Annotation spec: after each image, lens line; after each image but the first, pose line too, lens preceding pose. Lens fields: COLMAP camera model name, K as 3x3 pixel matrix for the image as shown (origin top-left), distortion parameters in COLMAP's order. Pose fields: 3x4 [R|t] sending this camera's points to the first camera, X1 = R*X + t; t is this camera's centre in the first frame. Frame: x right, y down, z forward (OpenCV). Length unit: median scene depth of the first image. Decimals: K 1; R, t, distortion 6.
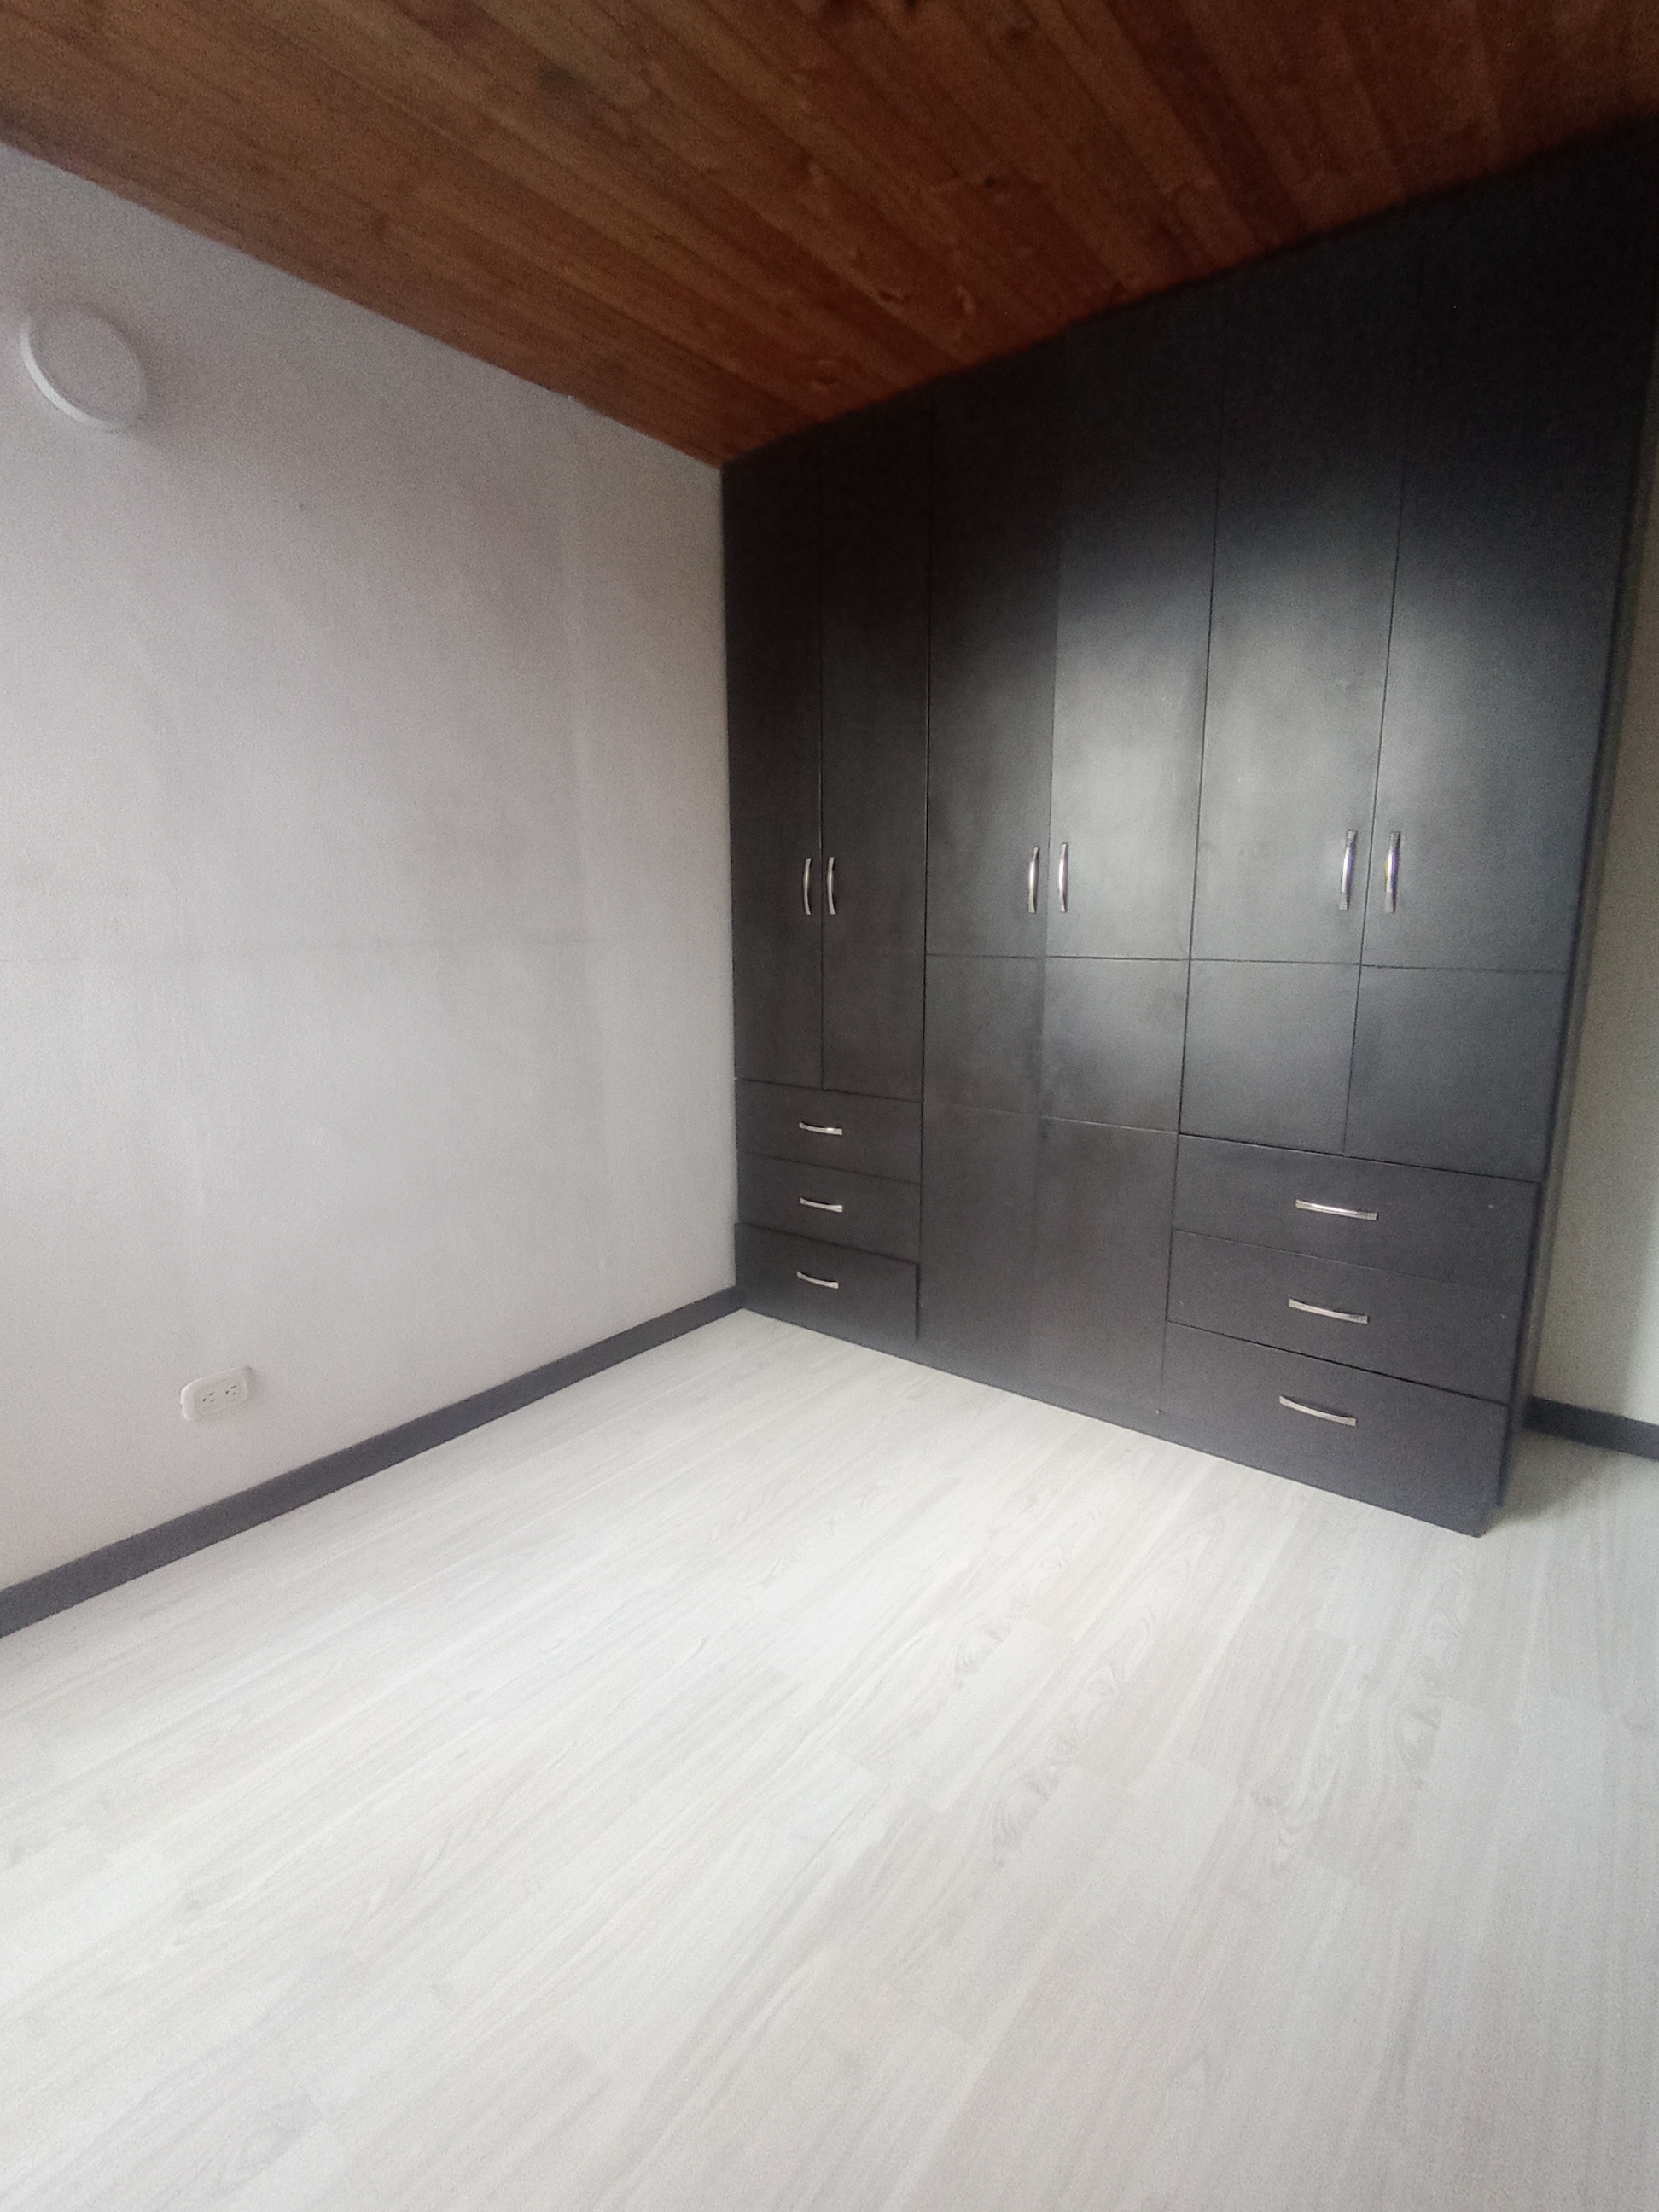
lens RADIAL K [[1052.9, 0, 827.5], [0, 1052.9, 1103.6], [0, 0, 1]] dist [-0.000816, -0.000778]
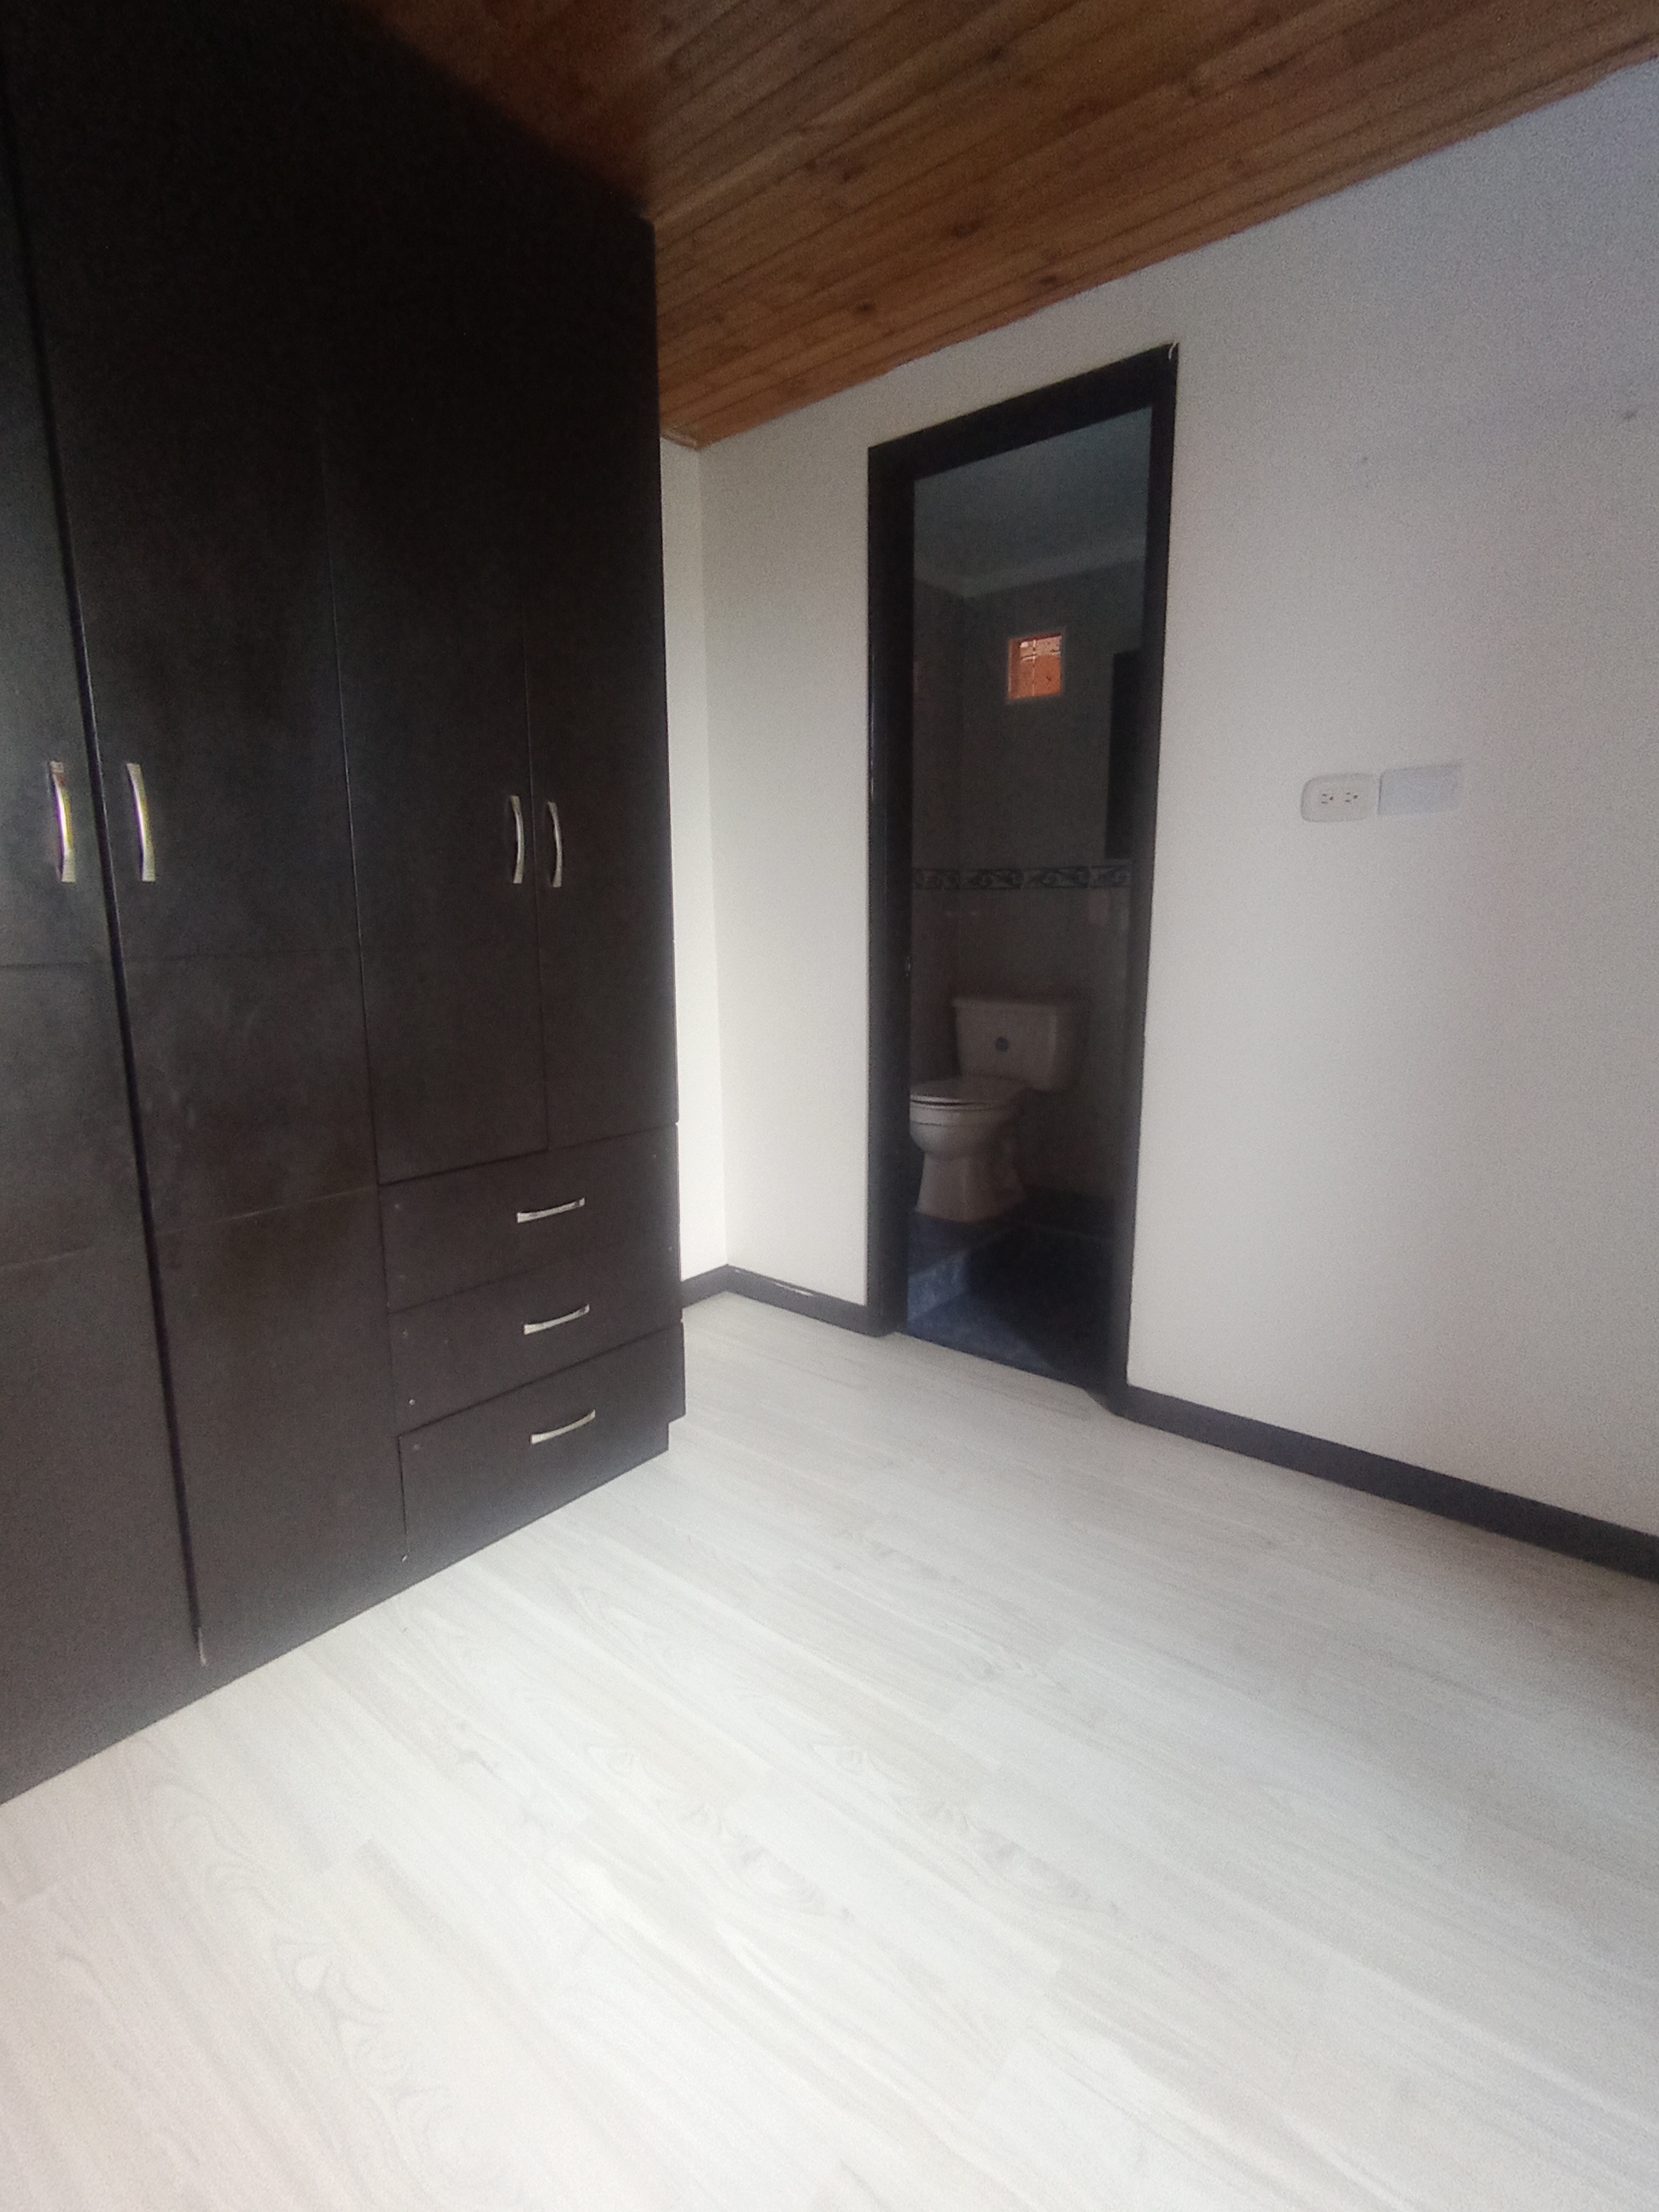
lens RADIAL K [[1052.9, 0, 810.0], [0, 1052.9, 1093.0], [0, 0, 1]] dist [-0.000816, -0.000778]
pose [[0.036465, -0.187569, 0.981574, -0.554351], [0.193986, 0.964873, 0.177171, -0.165333], [-0.980326, 0.183951, 0.071569, 0.954790]]
